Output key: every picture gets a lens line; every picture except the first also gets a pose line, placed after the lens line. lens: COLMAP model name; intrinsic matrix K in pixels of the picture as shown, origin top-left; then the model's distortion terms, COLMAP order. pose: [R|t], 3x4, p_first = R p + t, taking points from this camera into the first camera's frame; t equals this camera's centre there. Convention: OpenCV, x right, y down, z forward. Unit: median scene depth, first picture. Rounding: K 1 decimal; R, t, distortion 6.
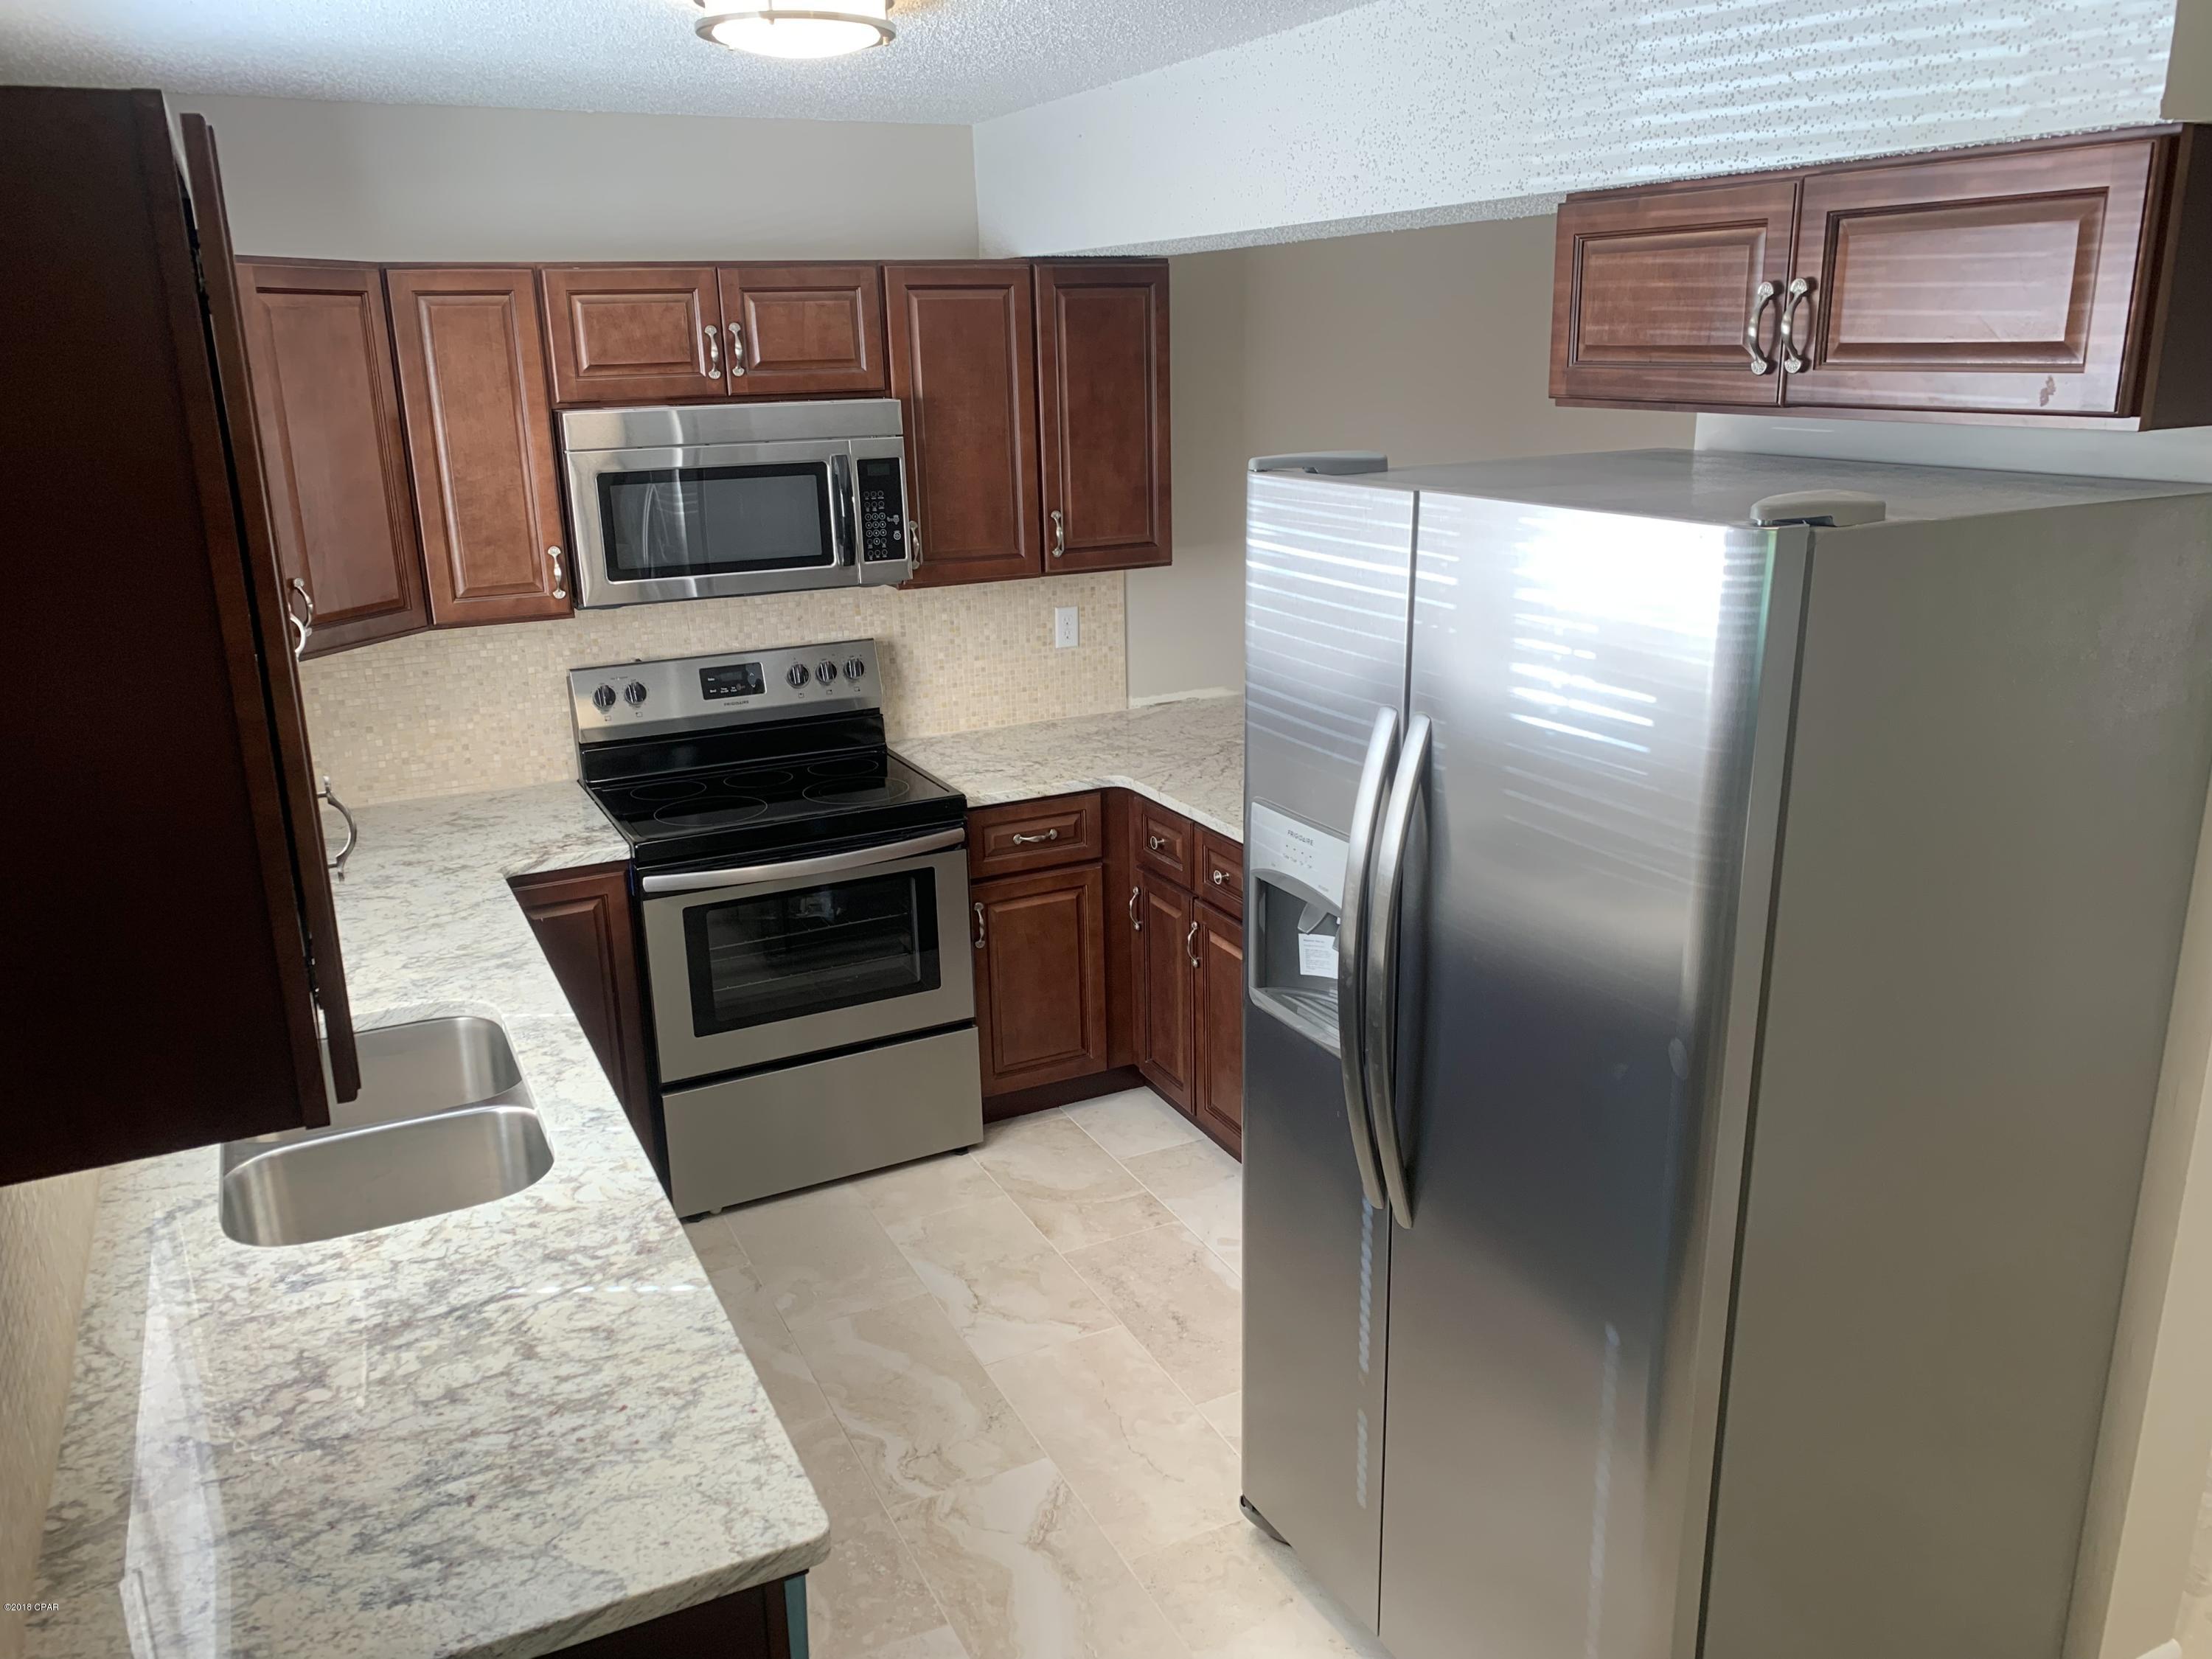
lens RADIAL K [[1695.2, 0, 1082.5], [0, 1695.2, 837.7], [0, 0, 1]] dist [0.060379, -0.066749]
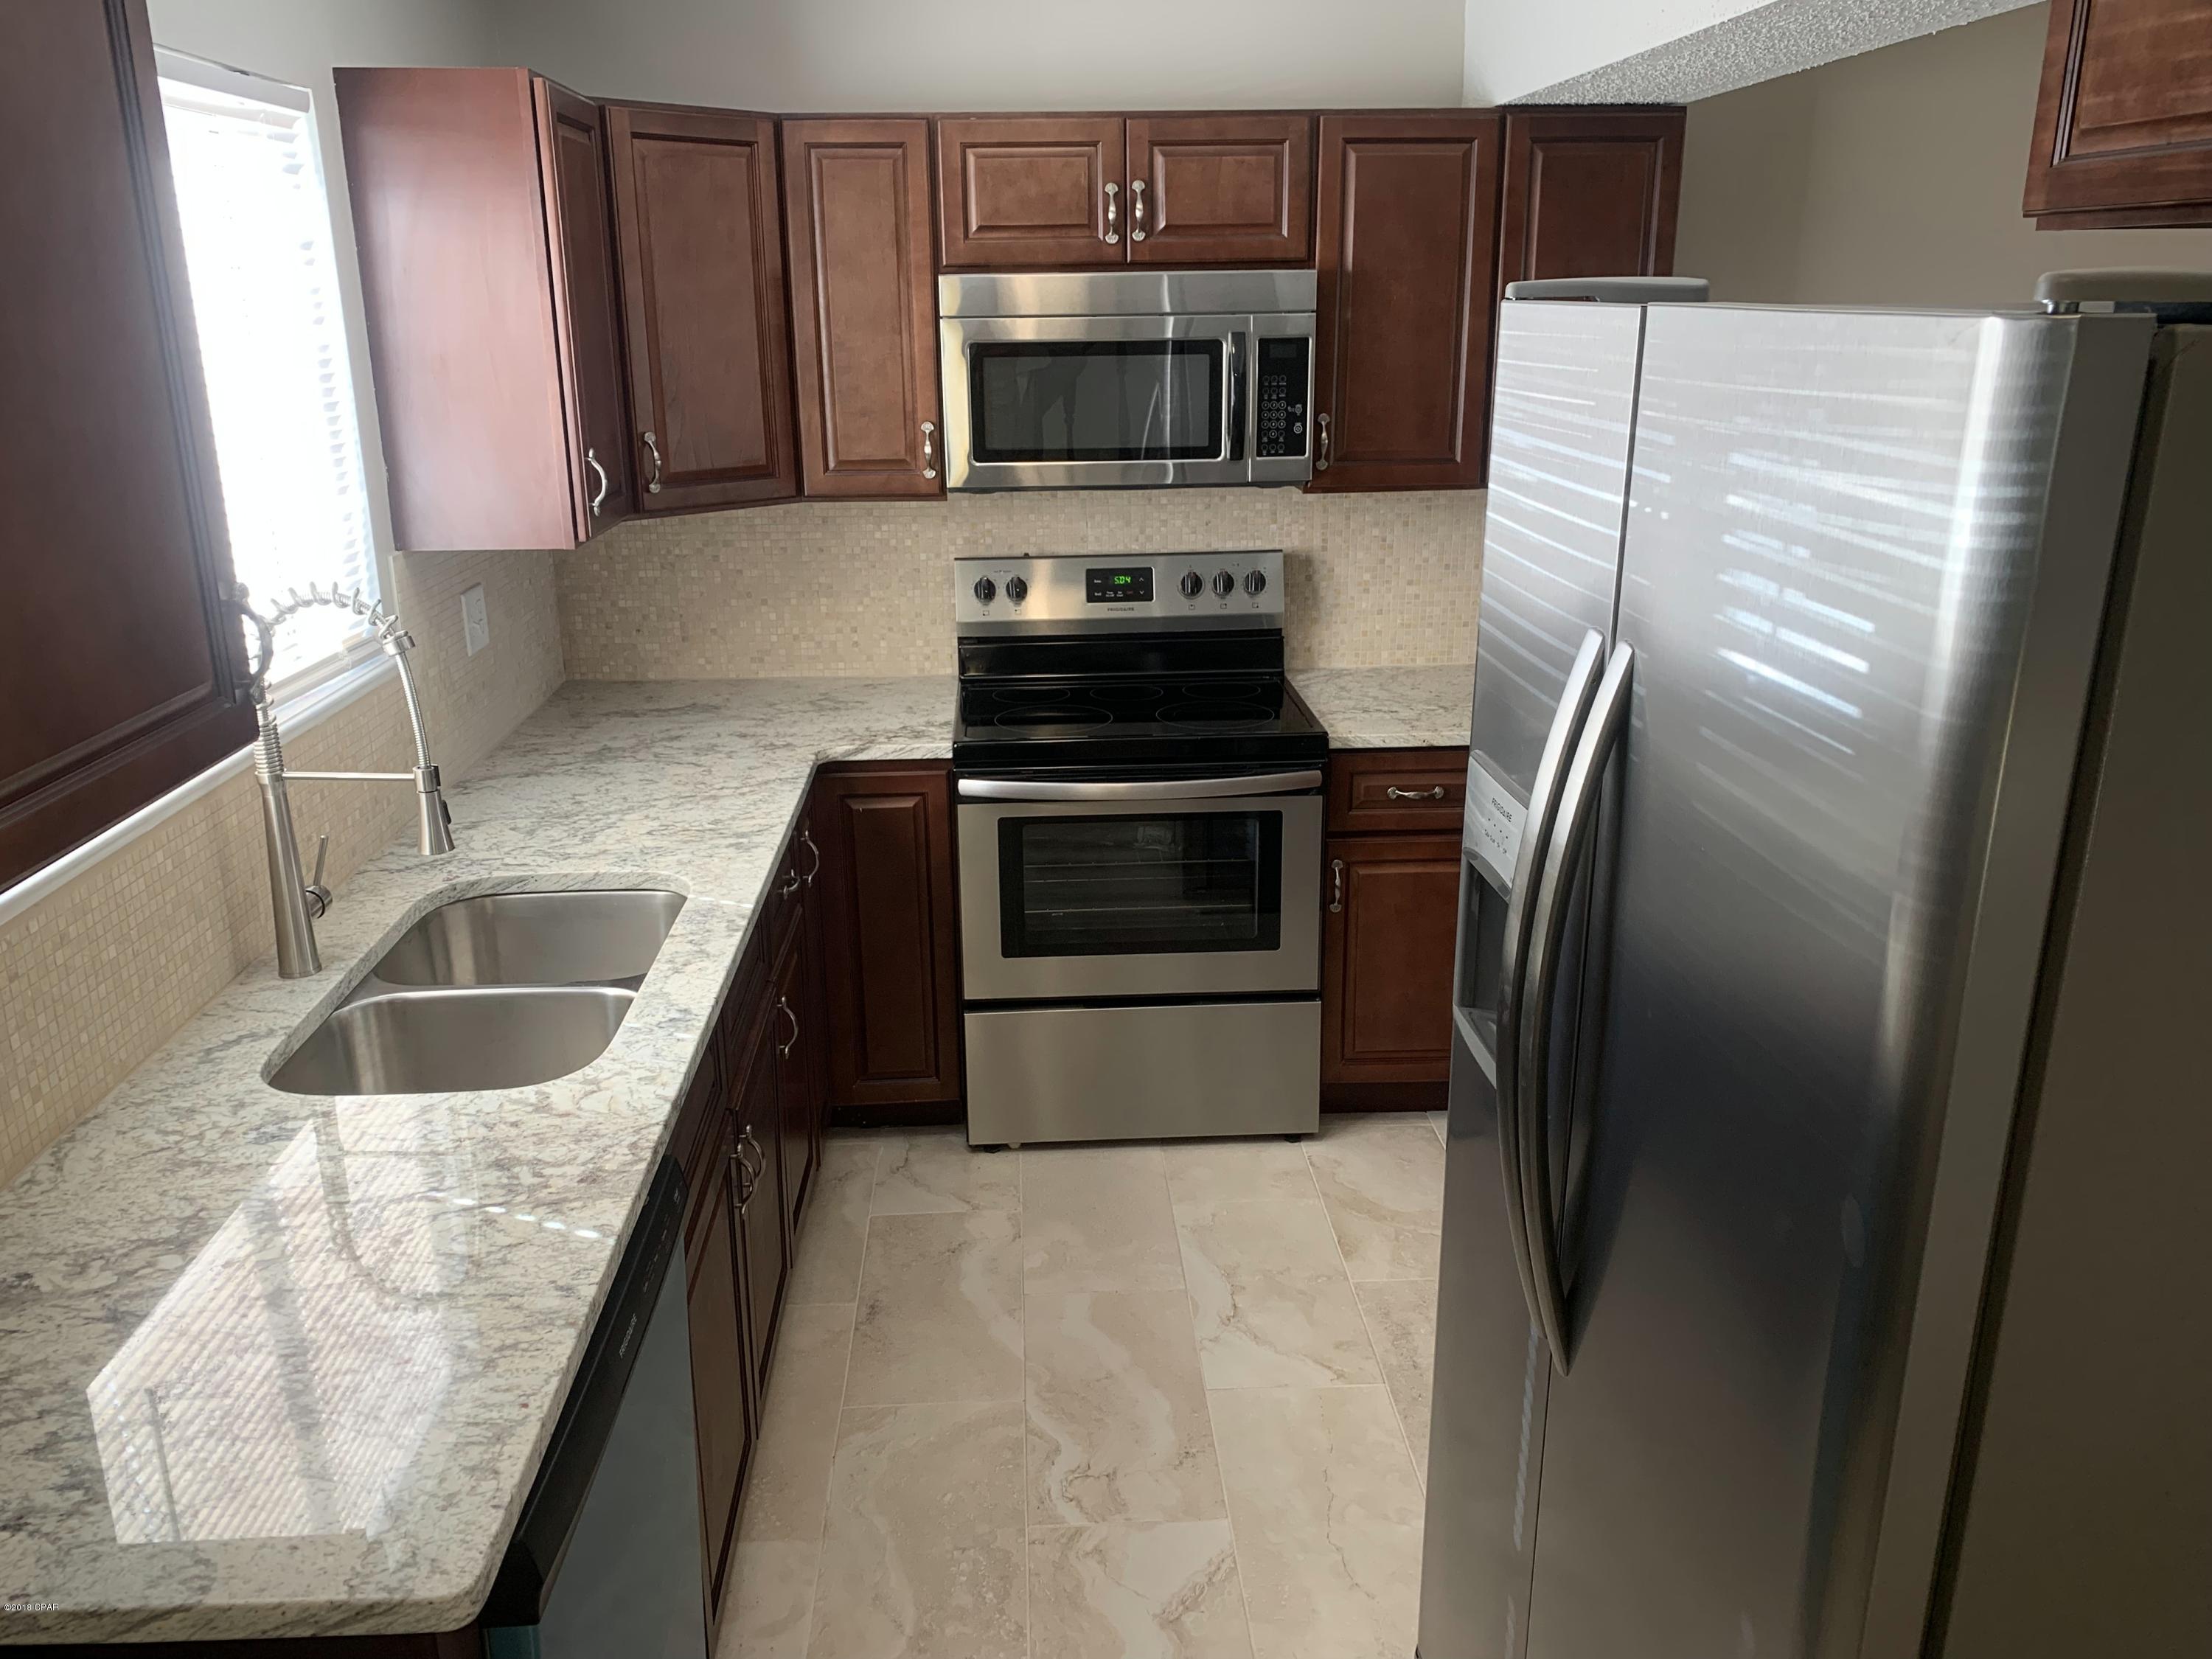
lens RADIAL K [[1695.2, 0, 1063.2], [0, 1695.2, 816.7], [0, 0, 1]] dist [0.060379, -0.066749]
pose [[0.920125, 0.131340, -0.368943, 0.138321], [-0.124674, 0.991310, 0.041967, -0.002500], [0.371249, 0.007383, 0.928504, 0.156511]]
